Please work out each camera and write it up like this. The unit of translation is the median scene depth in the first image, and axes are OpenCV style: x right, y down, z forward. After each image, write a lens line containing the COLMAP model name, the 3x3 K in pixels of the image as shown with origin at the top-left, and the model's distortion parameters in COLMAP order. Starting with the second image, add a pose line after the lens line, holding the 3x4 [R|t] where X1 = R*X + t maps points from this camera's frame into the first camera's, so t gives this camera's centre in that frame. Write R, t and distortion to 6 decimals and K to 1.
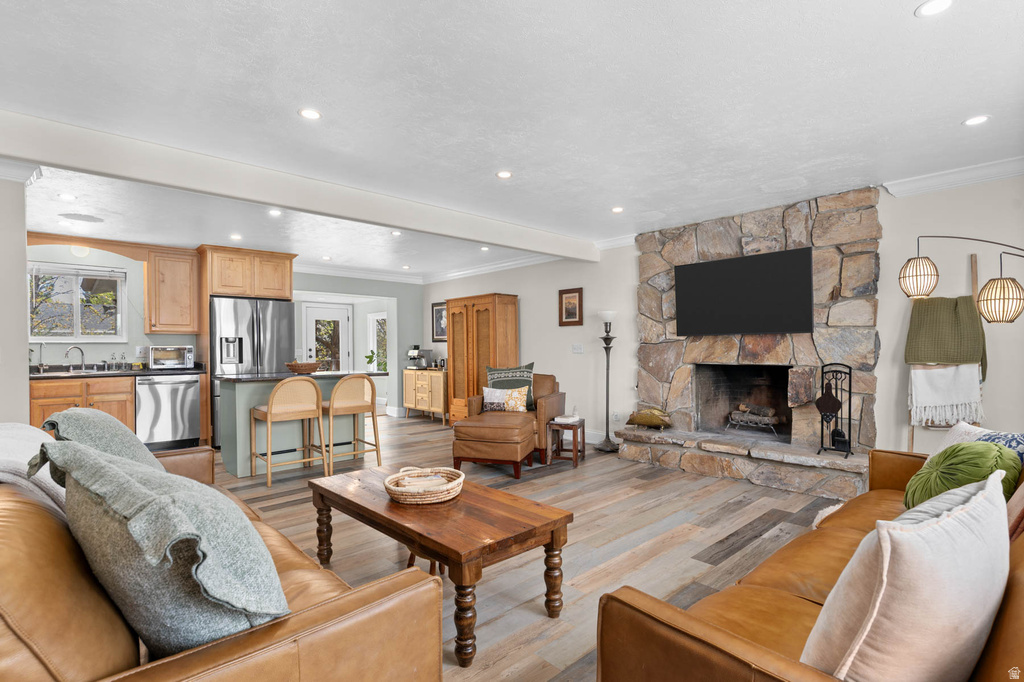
lens RADIAL K [[497.0, 0, 520.4], [0, 497.0, 348.3], [0, 0, 1]] dist [0.001460, 0.001849]
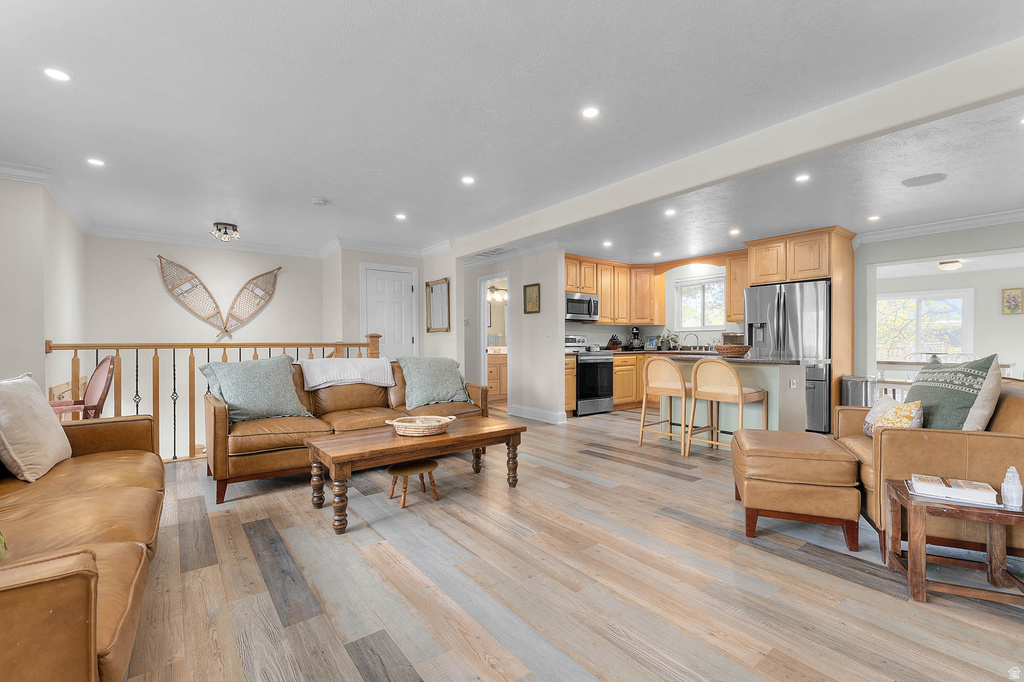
lens RADIAL K [[445.1, 0, 515.3], [0, 445.1, 344.0], [0, 0, 1]] dist [-0.002299, 0.000232]
pose [[-0.097128, 0.009568, -0.995226, 0.448013], [-0.000339, 0.999953, 0.009647, 0.014956], [0.995272, 0.001274, -0.097120, 0.602113]]
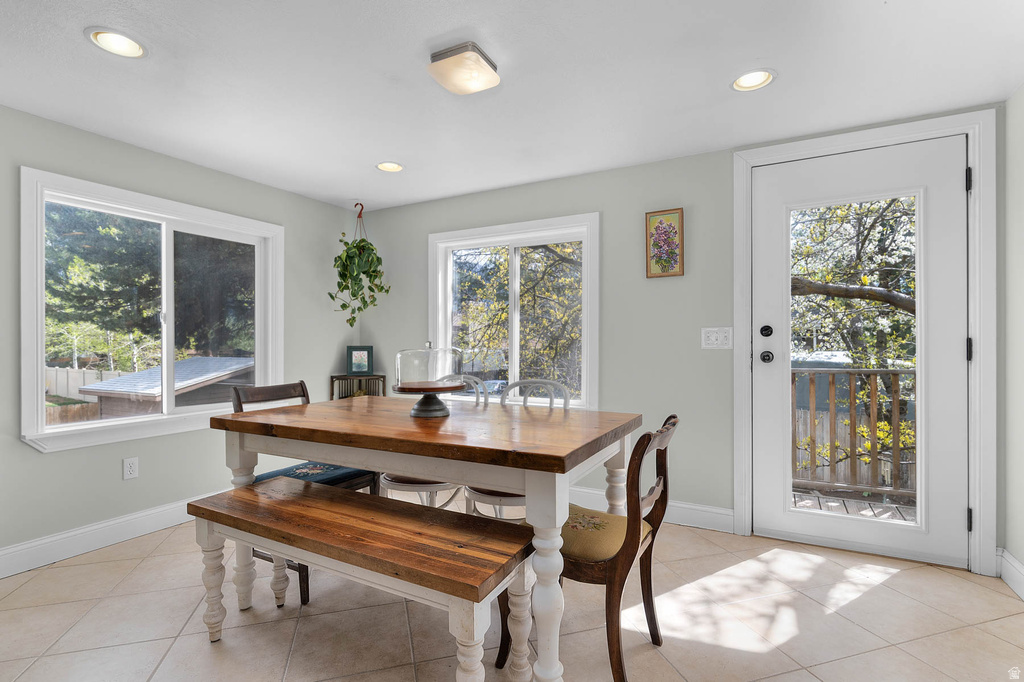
lens RADIAL K [[497.0, 0, 510.2], [0, 497.0, 349.4], [0, 0, 1]] dist [0.001460, 0.001849]
pose [[0.327625, 0.011276, -0.944740, -0.418293], [-0.000541, 0.999931, 0.011747, 0.017854], [0.944808, -0.003338, 0.327609, 1.482703]]
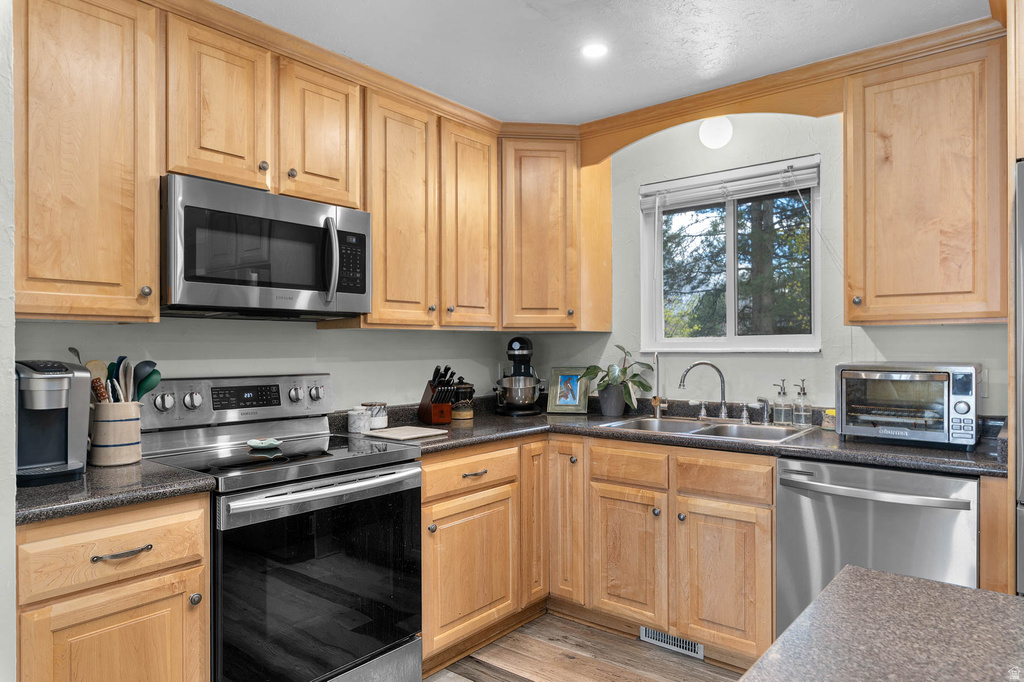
lens RADIAL K [[642.3, 0, 519.2], [0, 642.3, 347.7], [0, 0, 1]] dist [-0.002339, -0.001081]
pose [[0.137101, 0.007170, -0.990531, -0.366647], [0.000737, 0.999973, 0.007340, -0.019419], [0.990557, -0.001737, 0.137092, 0.756555]]
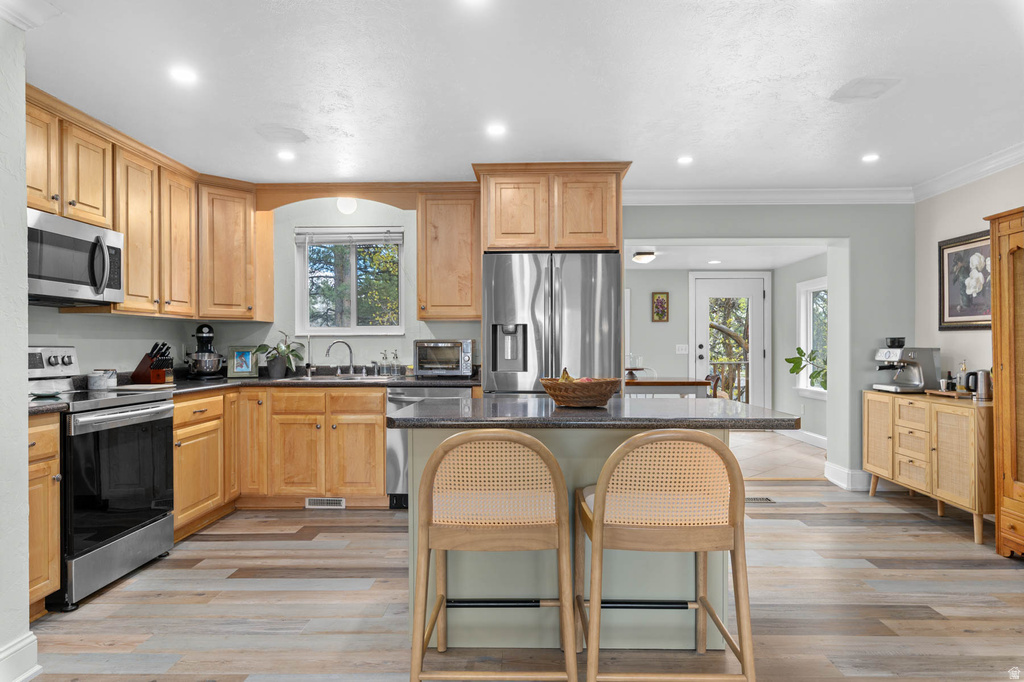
lens RADIAL K [[591.9, 0, 519.5], [0, 591.9, 348.4], [0, 0, 1]] dist [0.003308, 0.003204]
pose [[0.716539, 0.008216, -0.697499, -0.118810], [-0.002775, 0.999956, 0.008927, -0.000827], [0.697541, -0.004461, 0.716531, 0.563826]]
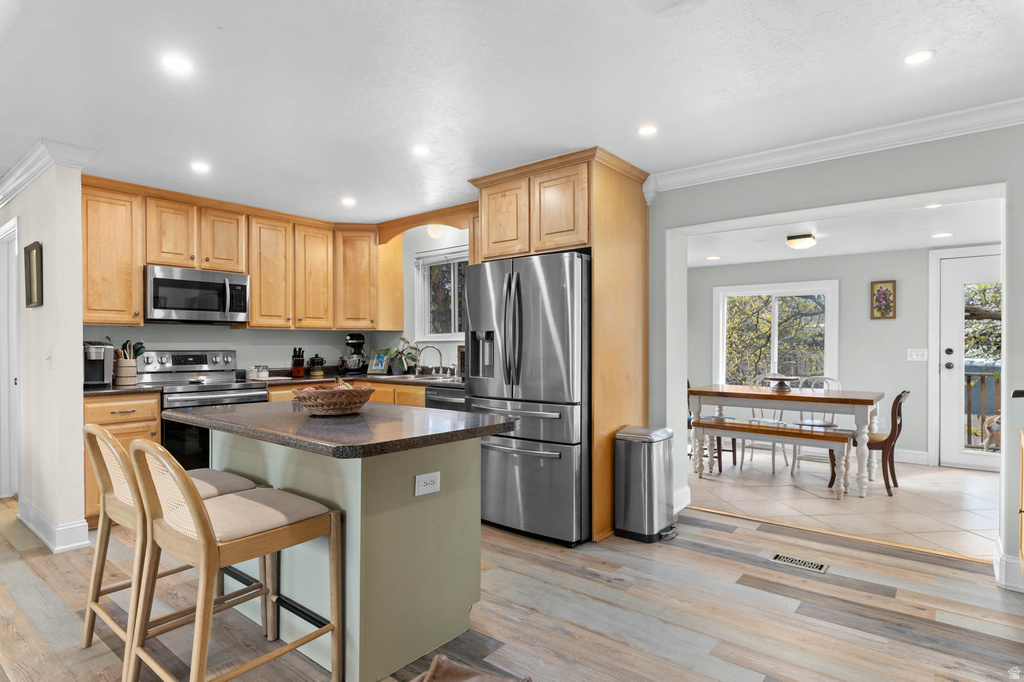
lens RADIAL K [[552.1, 0, 518.8], [0, 552.1, 350.5], [0, 0, 1]] dist [-0.000248, 0.003043]
pose [[0.139427, 0.015646, -0.990109, 0.054068], [-0.000831, 0.999877, 0.015683, -0.010309], [0.990232, -0.001363, 0.139423, 1.001122]]
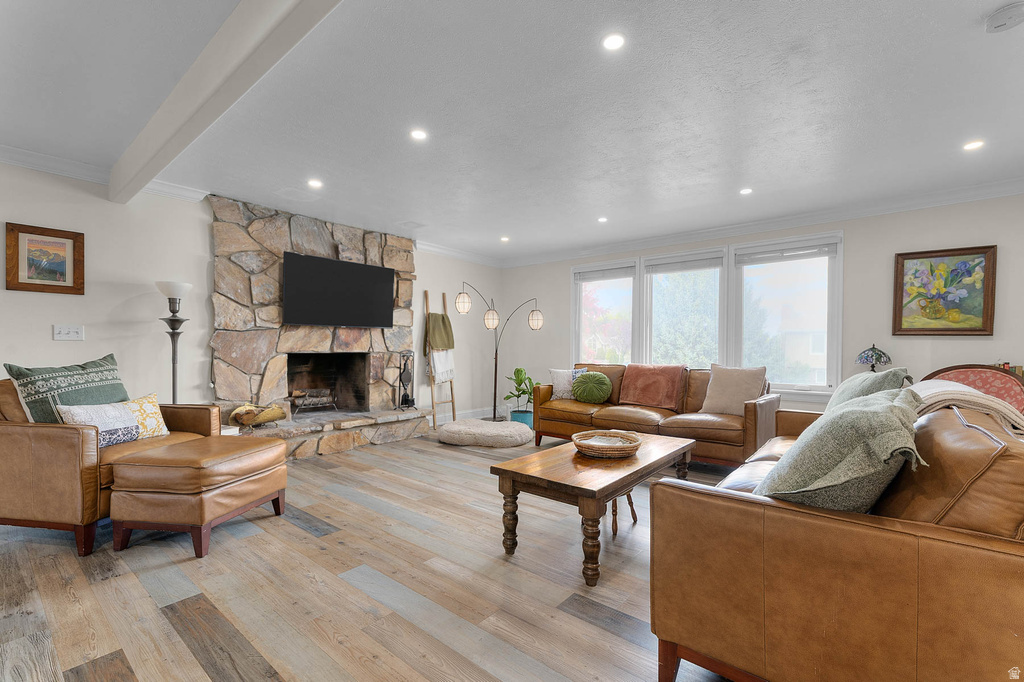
lens RADIAL K [[445.1, 0, 515.2], [0, 445.1, 351.4], [0, 0, 1]] dist [-0.002299, 0.000232]
pose [[-0.123779, -0.001138, 0.992309, -0.529461], [-0.003430, 0.999994, 0.000719, 0.022989], [-0.992304, -0.003315, -0.123782, 0.588492]]
